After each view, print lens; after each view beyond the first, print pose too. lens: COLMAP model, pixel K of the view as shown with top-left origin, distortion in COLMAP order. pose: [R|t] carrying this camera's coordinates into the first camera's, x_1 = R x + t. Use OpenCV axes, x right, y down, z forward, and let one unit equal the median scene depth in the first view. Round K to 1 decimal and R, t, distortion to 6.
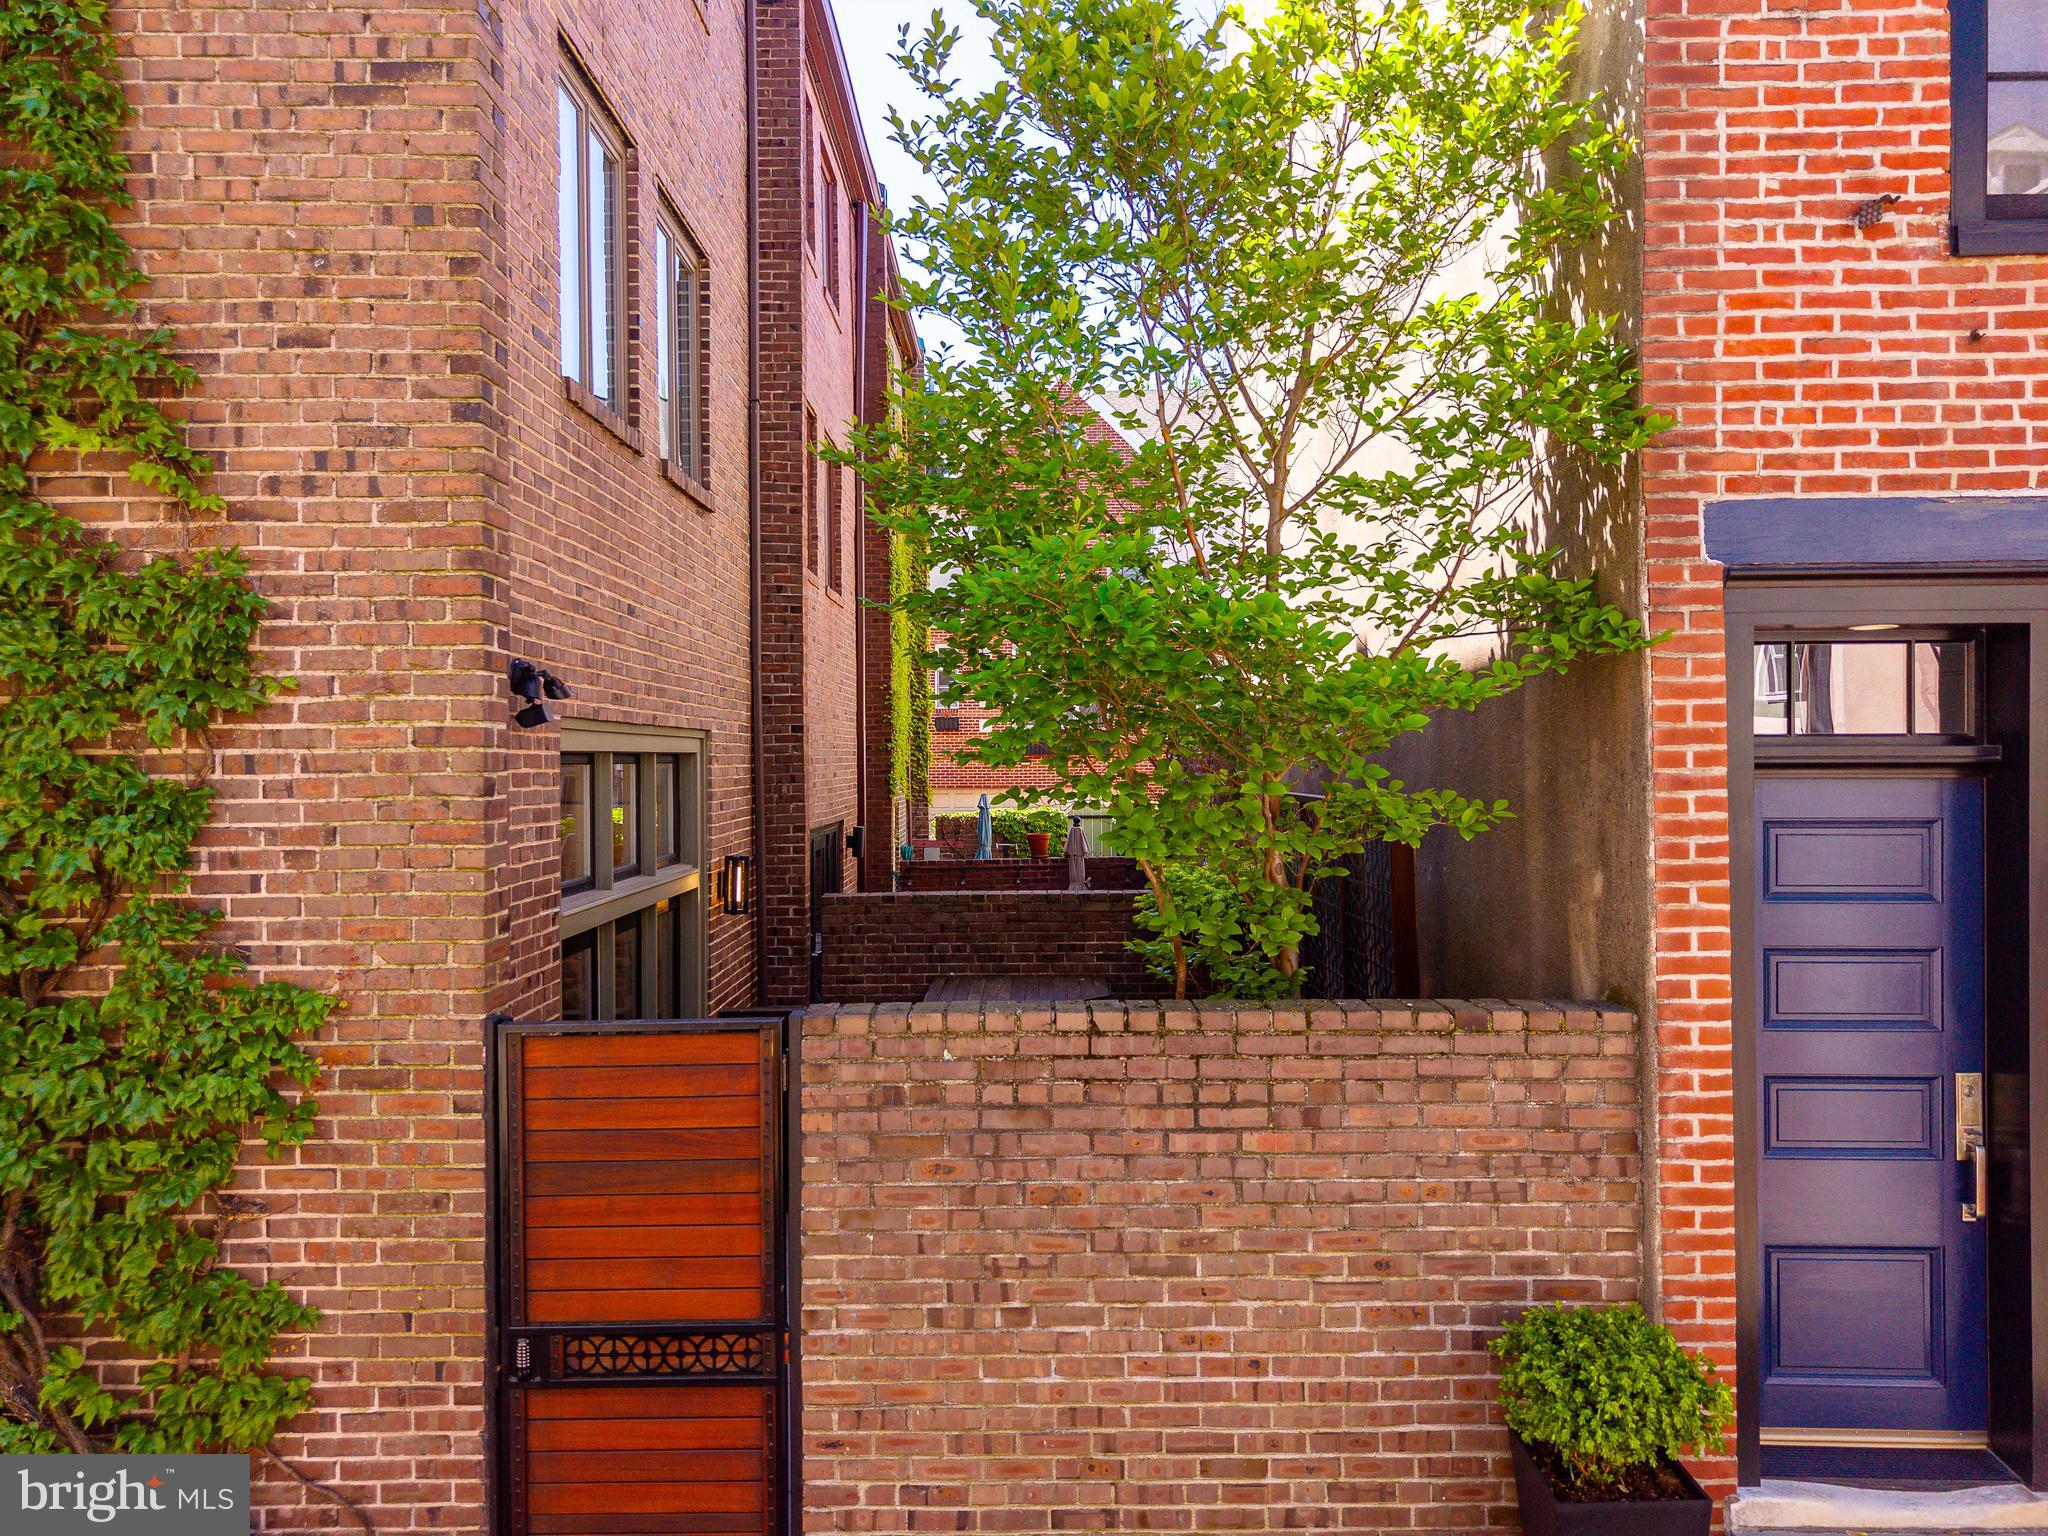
lens RADIAL K [[1377.9, 0, 1009.7], [0, 1377.9, 752.6], [0, 0, 1]] dist [0.047697, 0.009928]
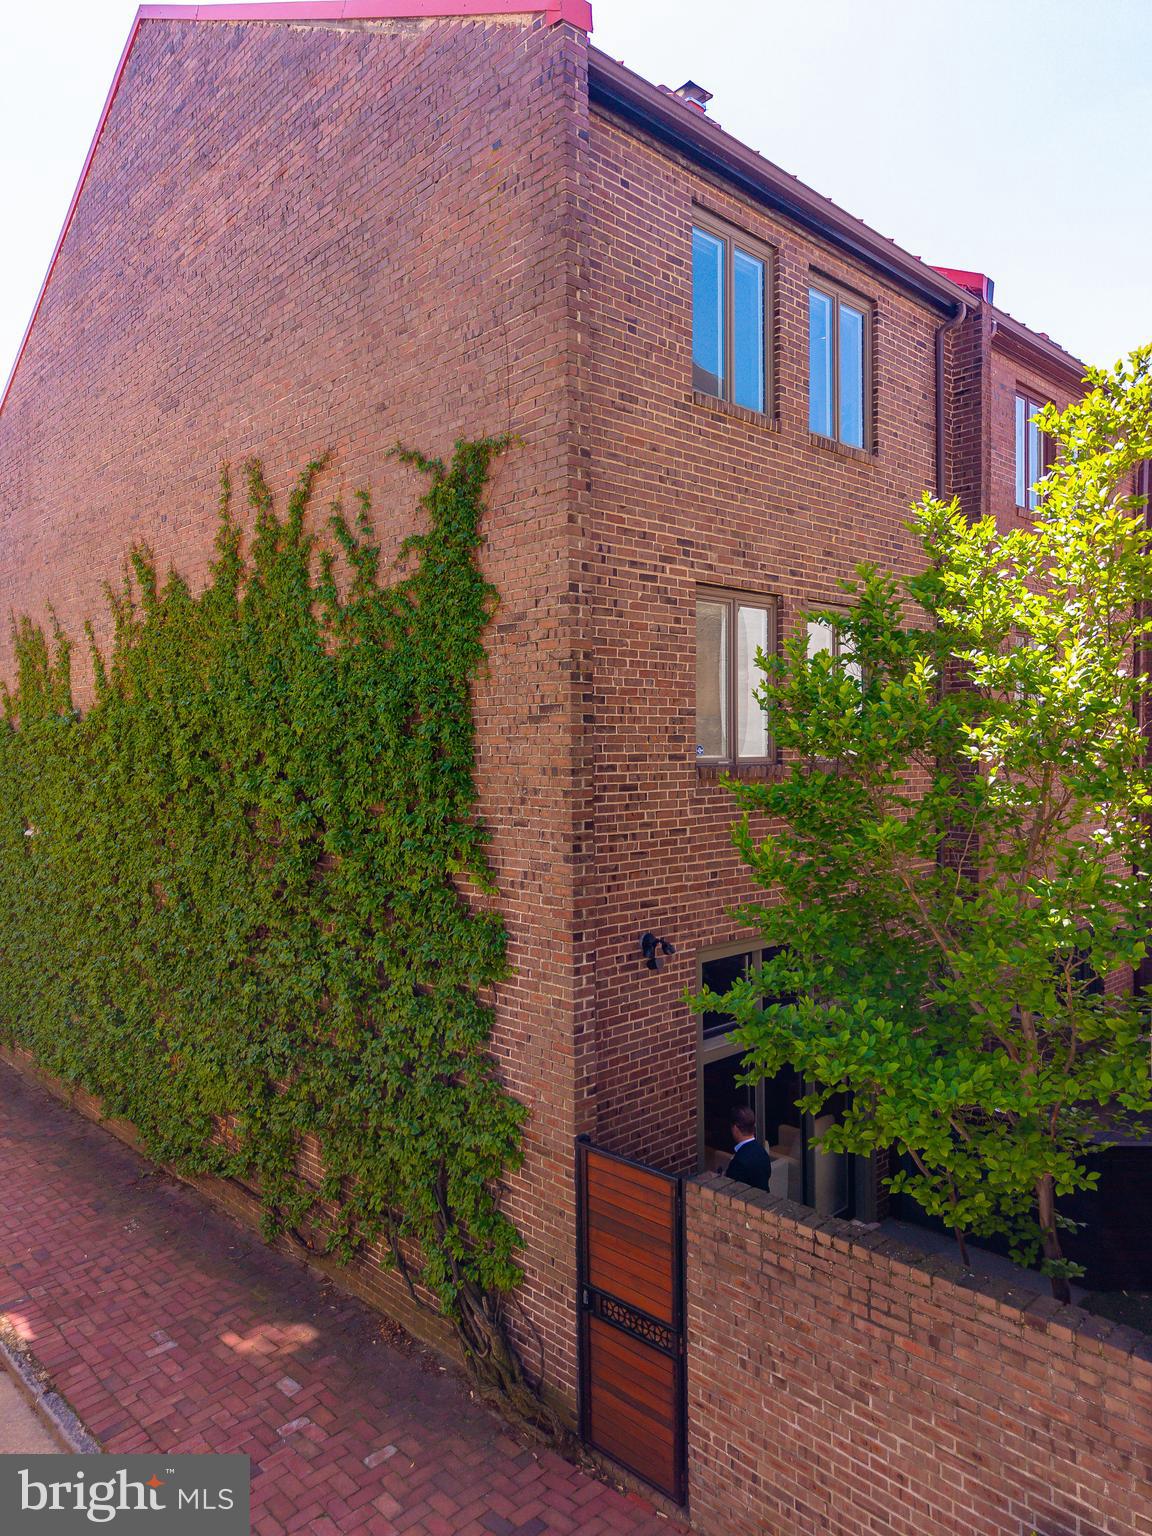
lens RADIAL K [[1033.5, 0, 569.2], [0, 1033.5, 779.0], [0, 0, 1]] dist [0.047697, 0.009928]
pose [[0.705427, 0.022433, -0.708428, 0.764172], [0.004226, 0.999348, 0.035853, -0.431285], [0.708770, -0.028285, 0.704872, -0.143270]]
